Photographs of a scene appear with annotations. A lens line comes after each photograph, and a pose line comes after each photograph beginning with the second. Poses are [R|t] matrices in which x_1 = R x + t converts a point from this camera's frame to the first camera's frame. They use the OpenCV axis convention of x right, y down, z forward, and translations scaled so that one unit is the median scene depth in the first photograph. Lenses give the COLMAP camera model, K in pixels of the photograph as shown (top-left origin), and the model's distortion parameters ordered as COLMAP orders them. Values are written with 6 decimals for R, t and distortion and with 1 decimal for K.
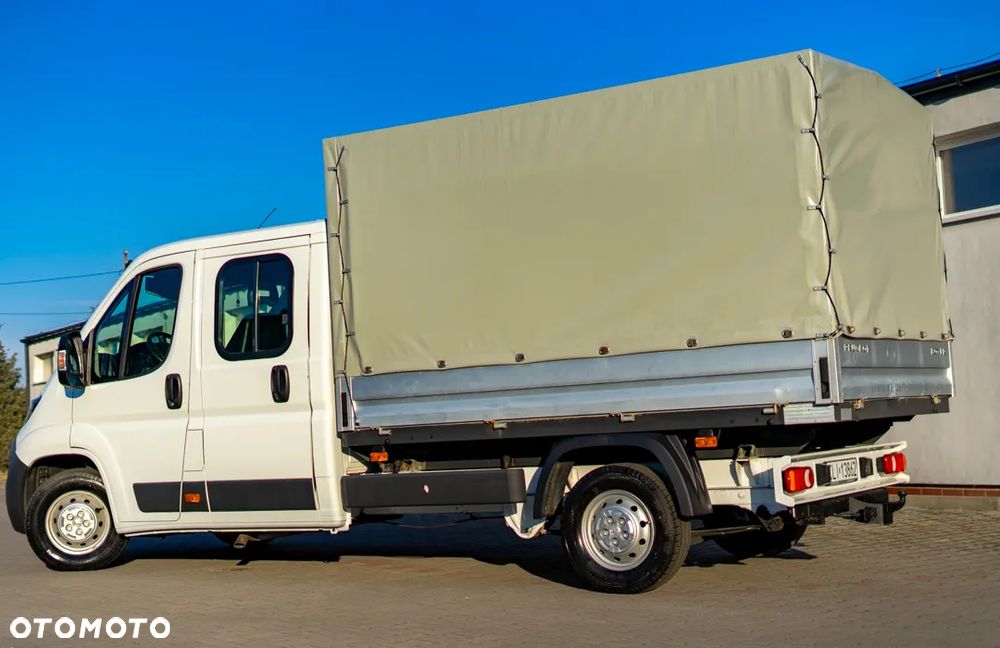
lens RADIAL K [[1522.7, 0, 473.5], [0, 1522.7, 291.4], [0, 0, 1]] dist [-0.013562, 0.055299]
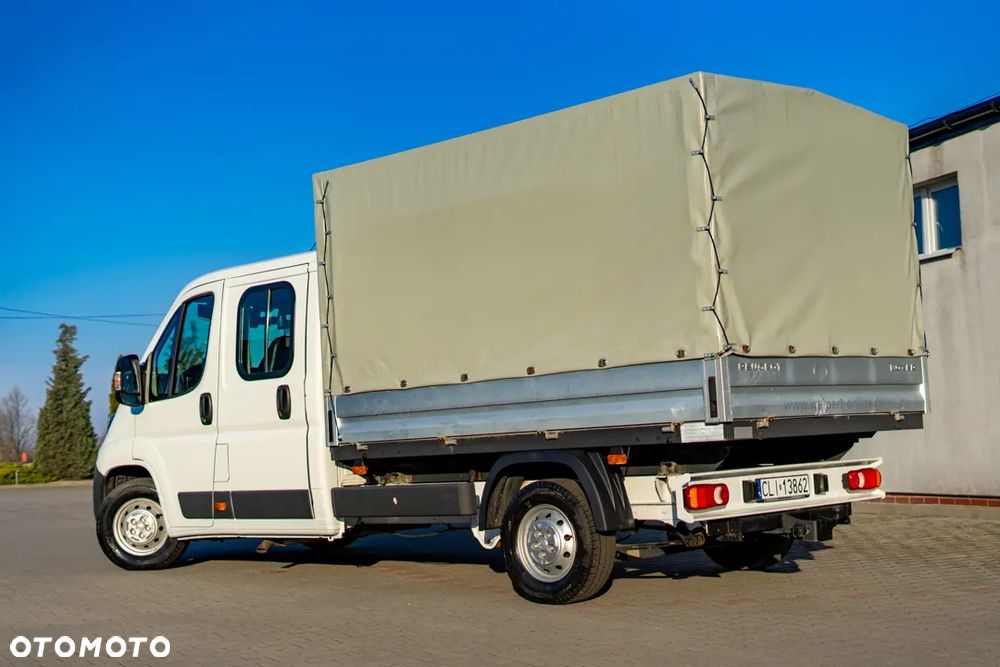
lens RADIAL K [[1436.6, 0, 500.0], [0, 1436.6, 333.5], [0, 0, 1]] dist [0.002930, 0.009084]
pose [[0.980979, -0.012935, -0.193682, 0.227344], [0.016880, 0.999682, 0.018730, -0.004635], [0.193378, -0.021643, 0.980886, 0.030421]]
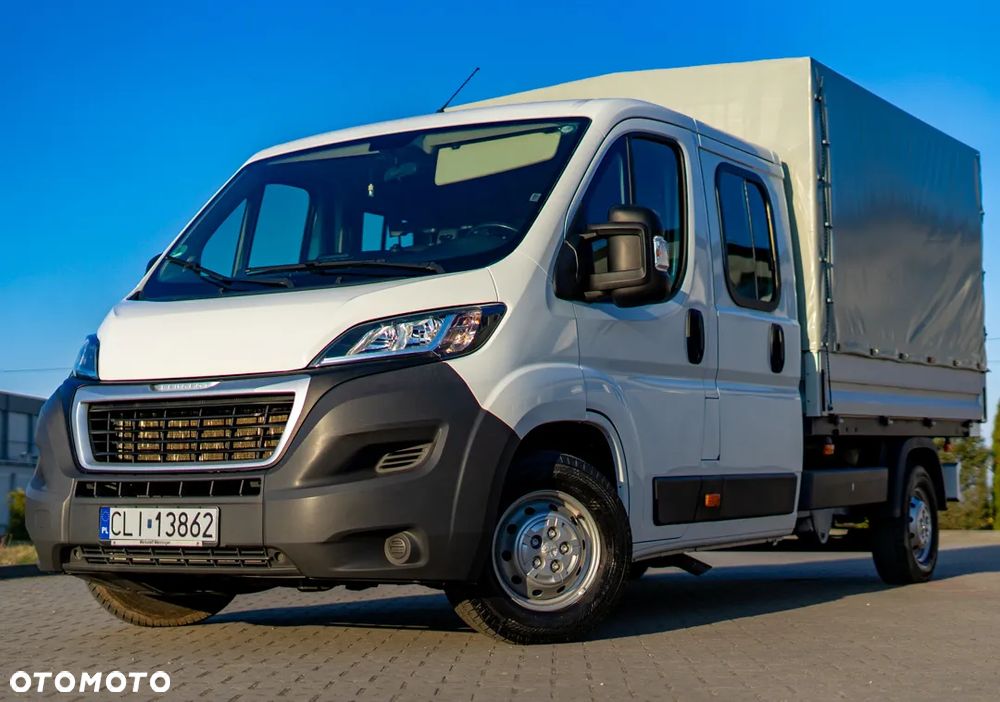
lens RADIAL K [[1661.7, 0, 563.5], [0, 1661.7, 352.0], [0, 0, 1]] dist [-0.002716, -0.026046]
pose [[-0.052311, 0.123814, 0.990926, -0.960212], [-0.062087, 0.989961, -0.126971, 0.178108], [-0.996699, -0.068165, -0.044098, 1.169201]]
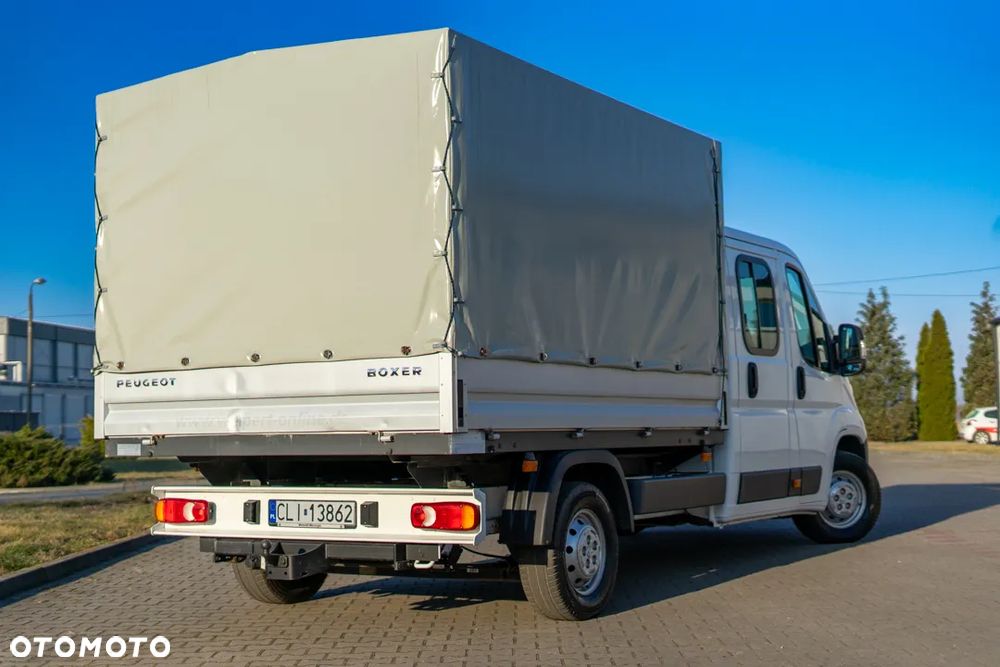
lens RADIAL K [[1436.6, 0, 500.0], [0, 1436.6, 333.5], [0, 0, 1]] dist [0.002930, 0.009084]
pose [[0.016201, -0.017855, -0.999709, 0.998069], [0.100233, 0.994833, -0.016143, 0.037185], [0.994832, -0.099942, 0.017907, 1.031084]]
